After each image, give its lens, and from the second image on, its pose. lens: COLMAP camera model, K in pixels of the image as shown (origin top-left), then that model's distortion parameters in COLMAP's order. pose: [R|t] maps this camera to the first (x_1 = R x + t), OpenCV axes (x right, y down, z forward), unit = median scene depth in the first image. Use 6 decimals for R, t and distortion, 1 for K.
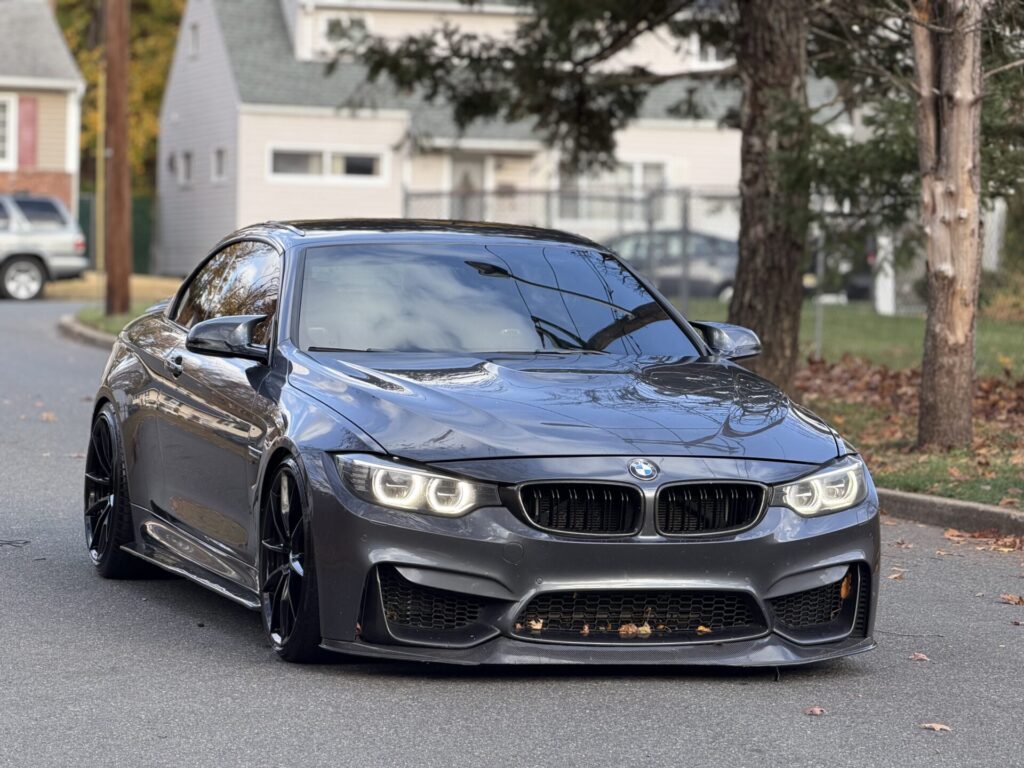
lens RADIAL K [[3711.0, 0, 512.0], [0, 3711.0, 384.0], [0, 0, 1]] dist [0.143964, 3.124512]
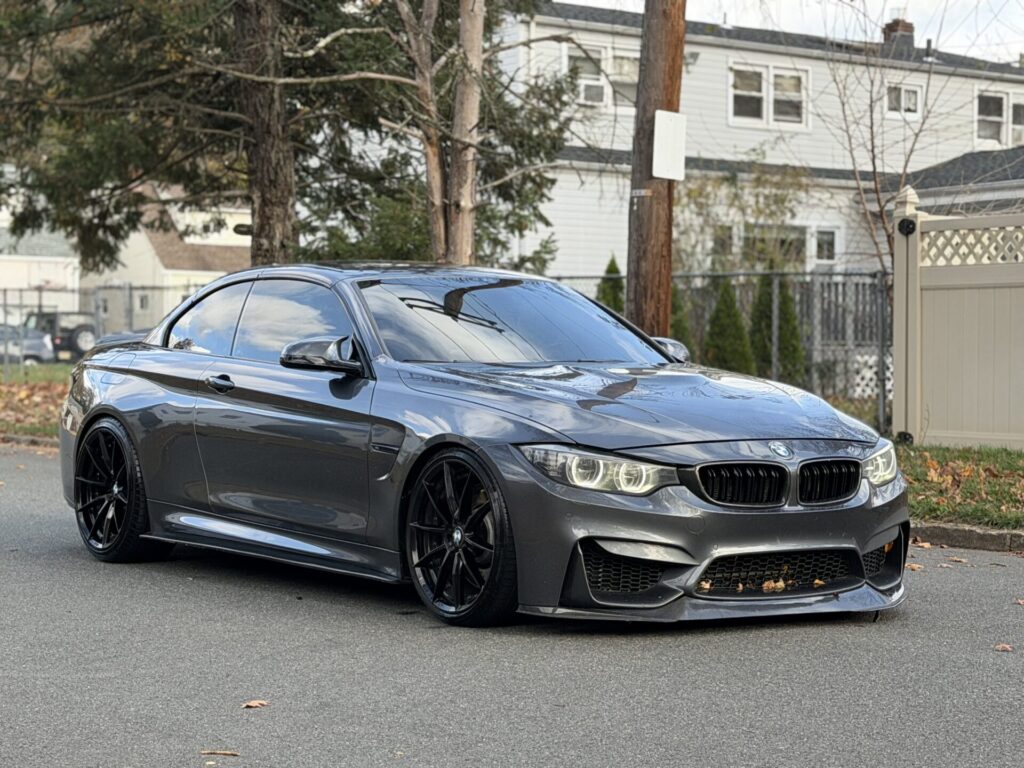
lens RADIAL K [[2240.6, 0, 512.0], [0, 2240.6, 384.0], [0, 0, 1]] dist [0.021323, 0.122417]
pose [[0.951315, -0.018394, 0.307670, -0.267728], [0.023521, 0.999639, -0.012966, 0.008749], [-0.307320, 0.019571, 0.951405, 0.337491]]
